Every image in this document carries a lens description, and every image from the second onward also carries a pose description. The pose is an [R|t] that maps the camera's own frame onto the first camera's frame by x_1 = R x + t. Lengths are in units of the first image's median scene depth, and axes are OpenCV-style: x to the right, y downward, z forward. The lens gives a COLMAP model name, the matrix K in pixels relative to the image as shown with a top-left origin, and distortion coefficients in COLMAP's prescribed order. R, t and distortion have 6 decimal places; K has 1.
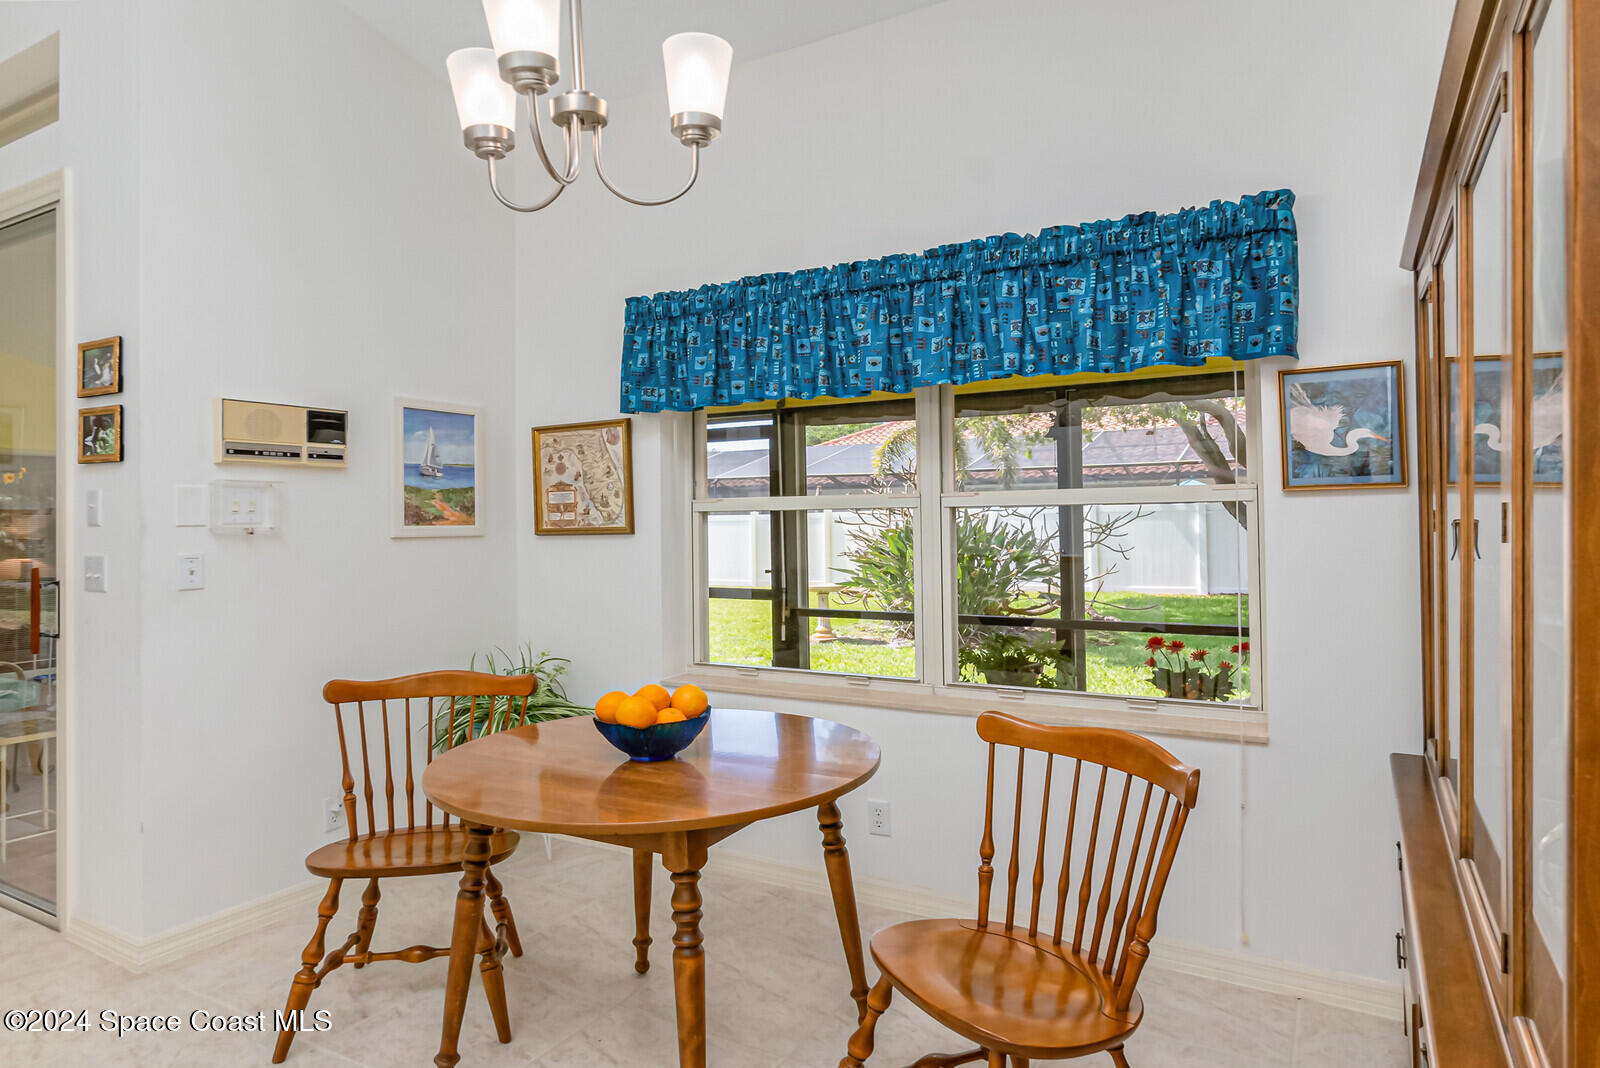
lens RADIAL K [[843.7, 0, 800.0], [0, 843.7, 534.0], [0, 0, 1]] dist [-0.004923, -0.000516]
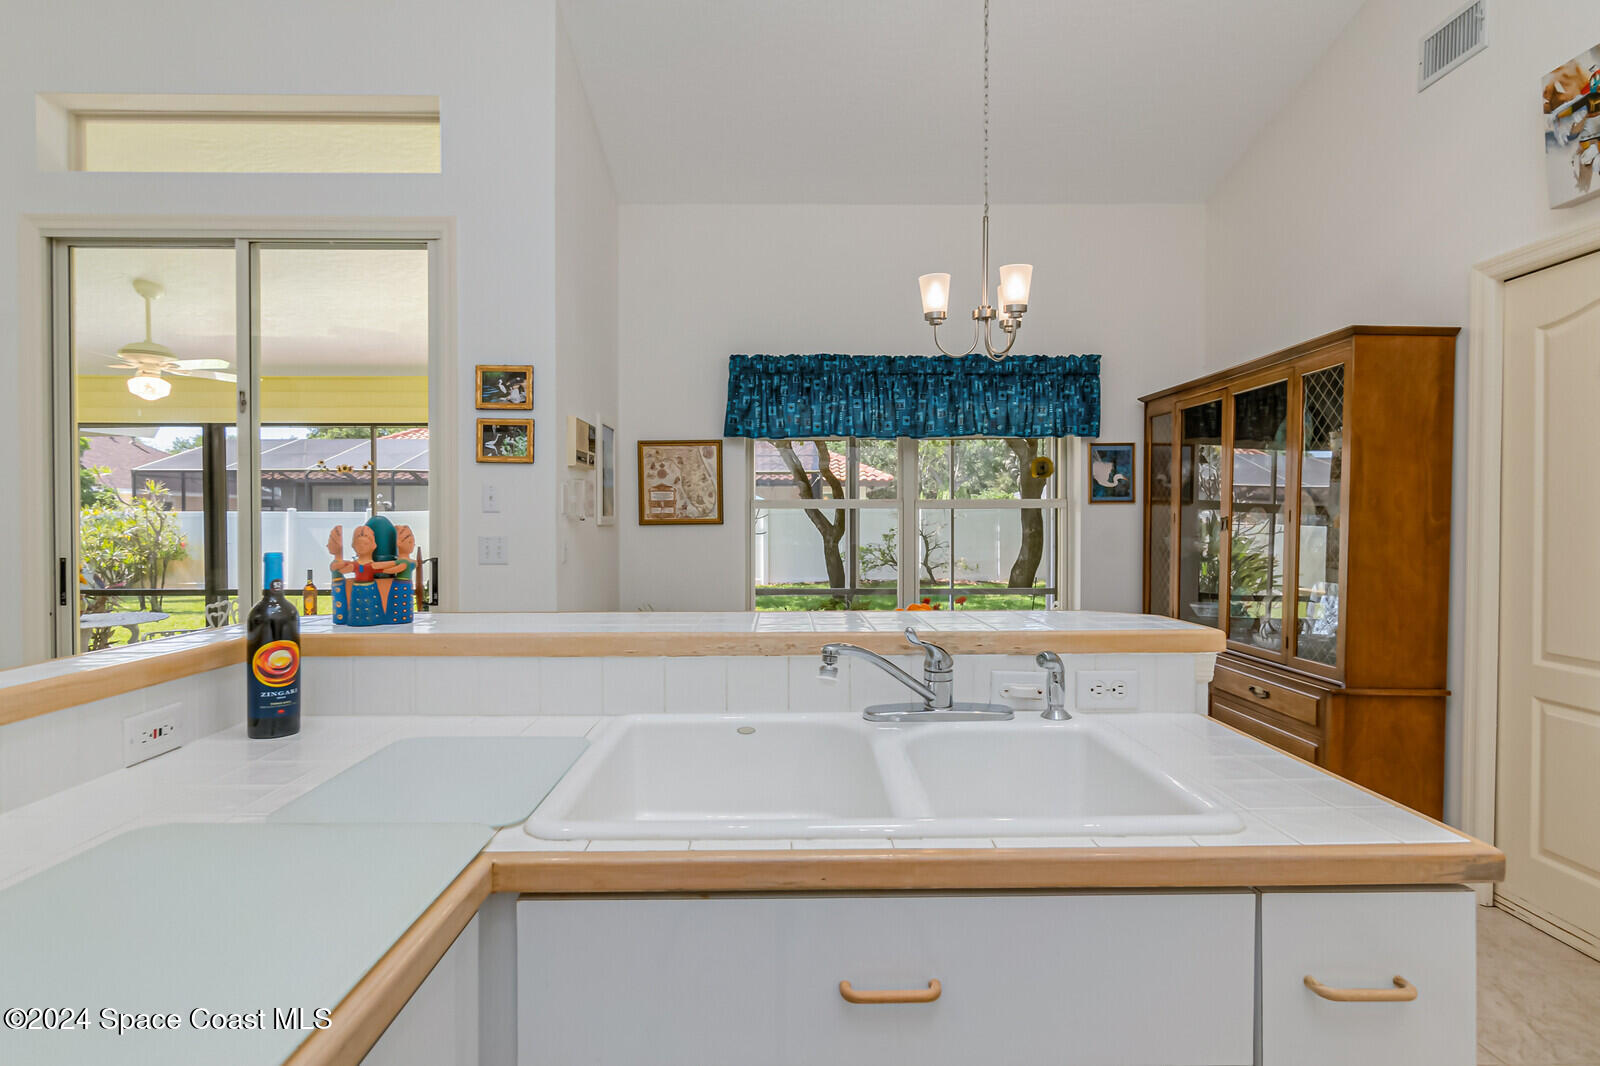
lens RADIAL K [[843.7, 0, 800.0], [0, 843.7, 533.0], [0, 0, 1]] dist [-0.004923, -0.000516]
pose [[0.832207, 0.000468, 0.554465, -0.914059], [-0.000641, 1.000000, 0.000117, 0.015132], [-0.554465, -0.000453, 0.832207, -0.228452]]
